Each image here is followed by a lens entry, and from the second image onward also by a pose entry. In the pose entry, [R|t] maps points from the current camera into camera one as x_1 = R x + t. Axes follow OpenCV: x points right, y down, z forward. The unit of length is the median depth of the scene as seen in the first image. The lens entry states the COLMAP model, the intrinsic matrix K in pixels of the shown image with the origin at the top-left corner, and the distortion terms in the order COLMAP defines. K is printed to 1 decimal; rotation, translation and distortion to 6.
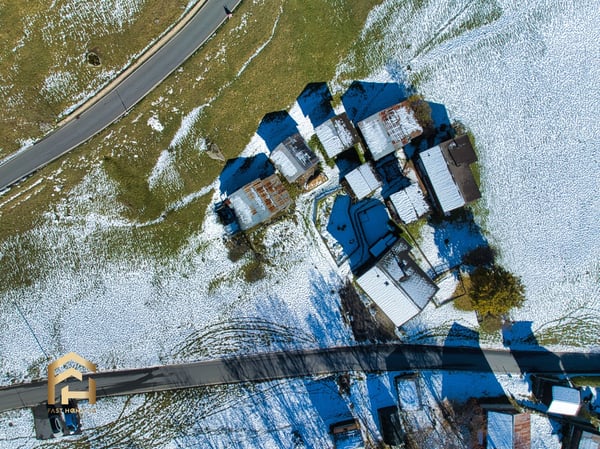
lens RADIAL K [[410.3, 0, 298.9], [0, 410.3, 223.4], [0, 0, 1]] dist [-0.011178, -0.024367]
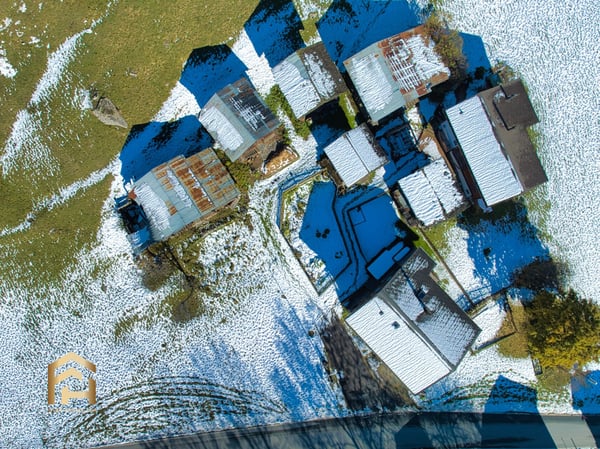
lens RADIAL K [[410.3, 0, 301.4], [0, 410.3, 223.1], [0, 0, 1]] dist [-0.011178, -0.024367]
pose [[0.999857, -0.016580, 0.003443, 0.070254], [0.016598, 0.999847, -0.005474, -0.002689], [-0.003352, 0.005530, 0.999979, 0.369533]]
